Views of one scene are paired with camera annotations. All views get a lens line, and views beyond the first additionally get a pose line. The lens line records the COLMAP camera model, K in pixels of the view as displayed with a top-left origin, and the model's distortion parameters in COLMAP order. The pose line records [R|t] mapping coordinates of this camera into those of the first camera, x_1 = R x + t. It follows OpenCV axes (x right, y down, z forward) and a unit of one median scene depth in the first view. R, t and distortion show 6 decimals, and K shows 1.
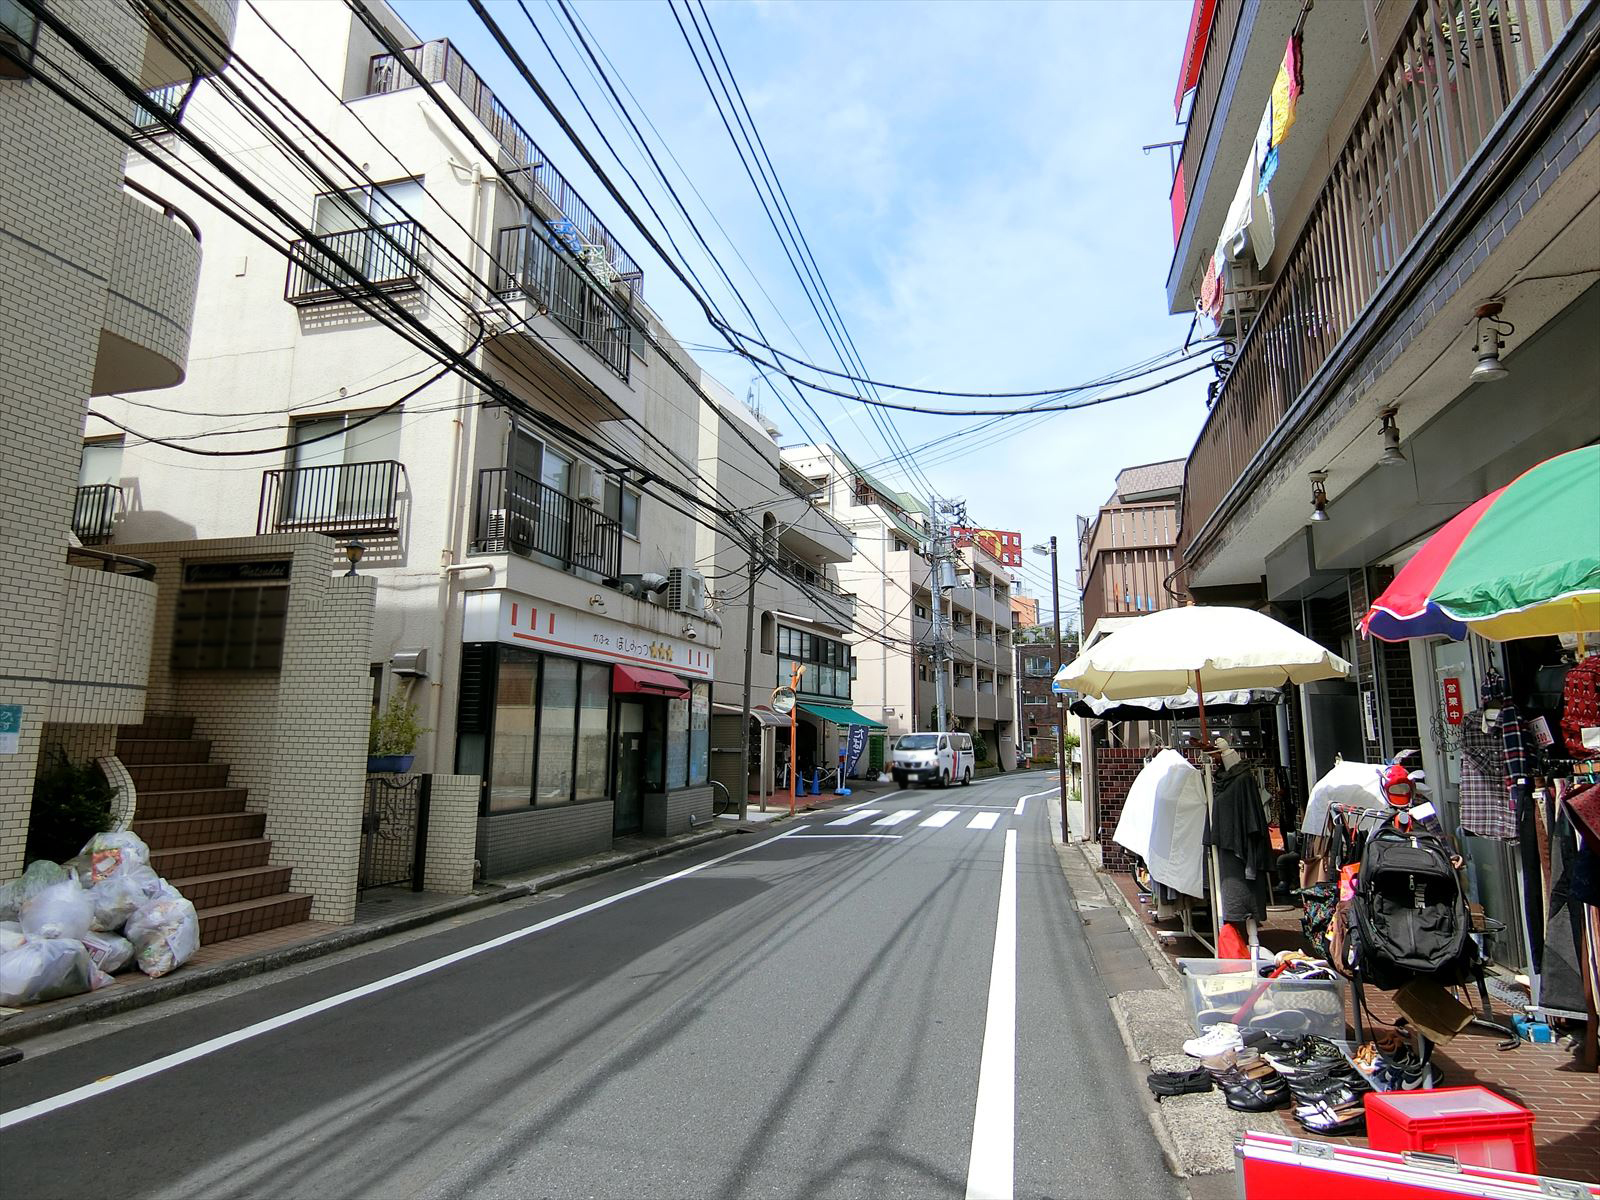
lens RADIAL K [[891.7, 0, 803.9], [0, 891.7, 601.4], [0, 0, 1]] dist [-0.015432, -0.001283]
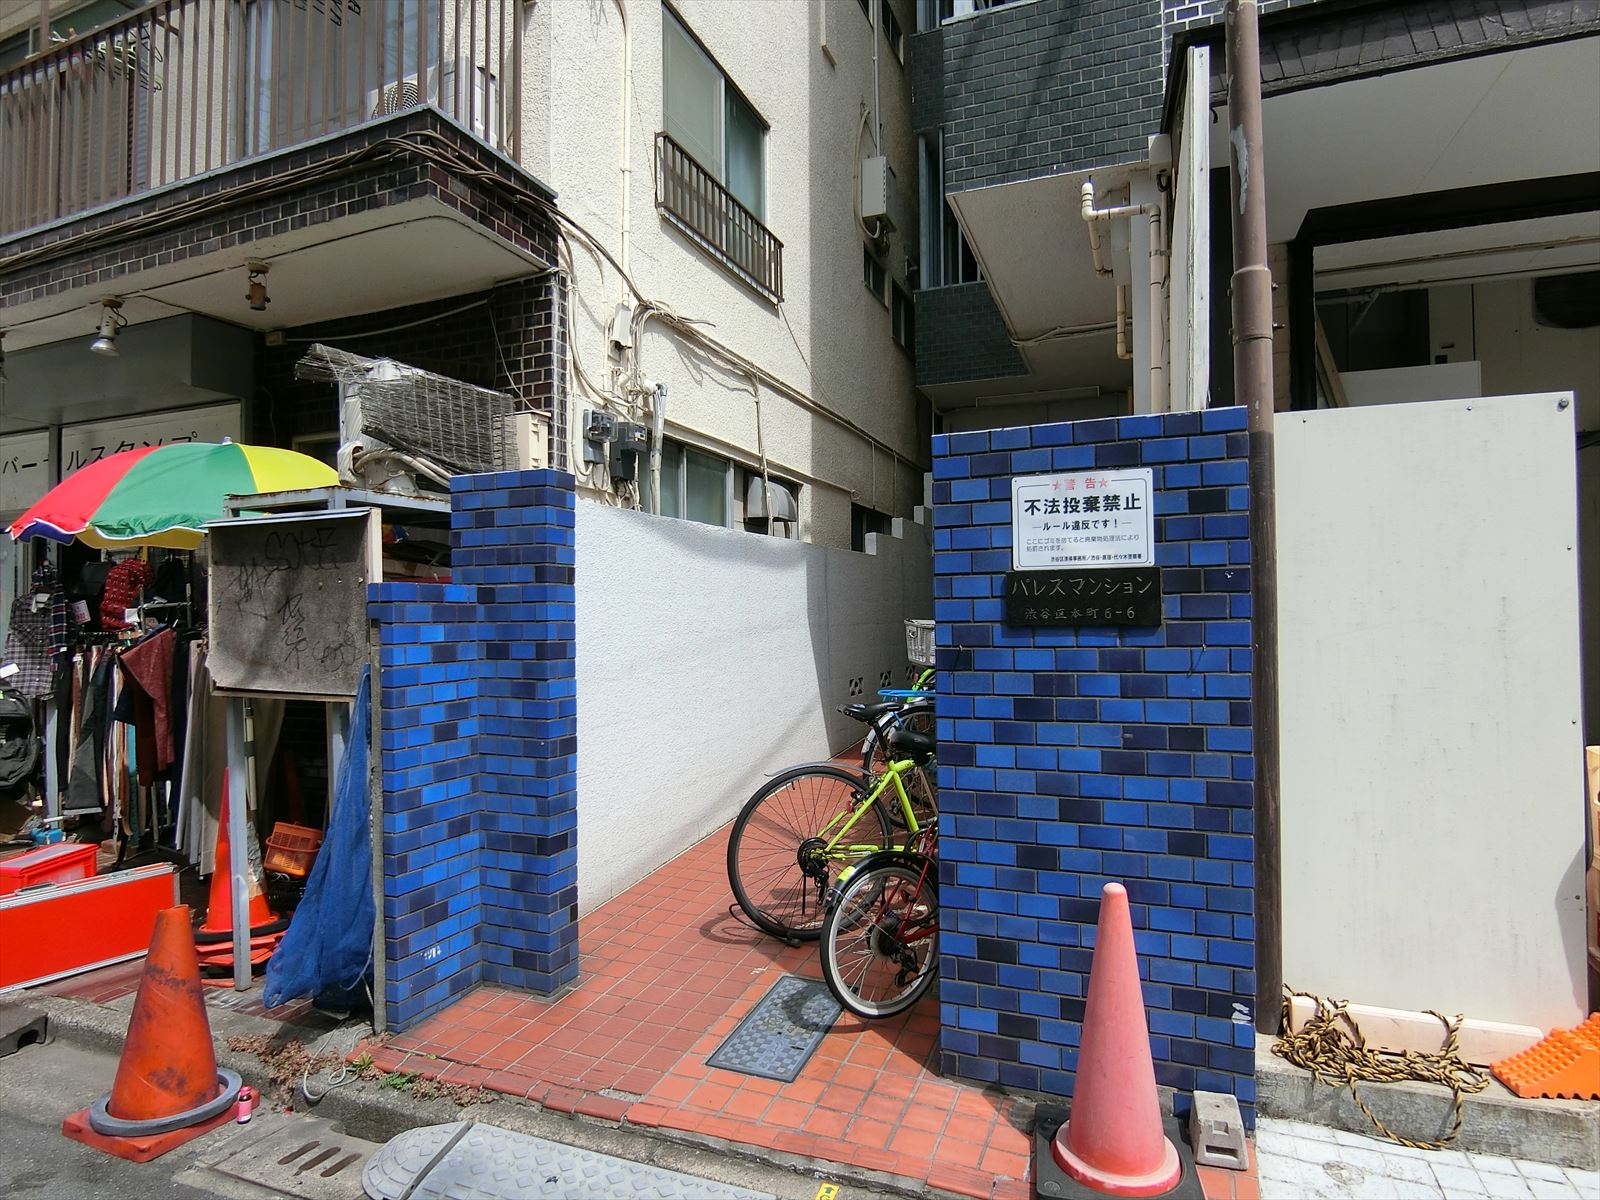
lens RADIAL K [[891.7, 0, 800.5], [0, 891.7, 605.5], [0, 0, 1]] dist [-0.015432, -0.001283]
pose [[0.126454, 0.015512, 0.991851, -0.339890], [-0.146274, 0.989239, 0.003178, -0.022939], [-0.981129, -0.145484, 0.127362, -0.223651]]
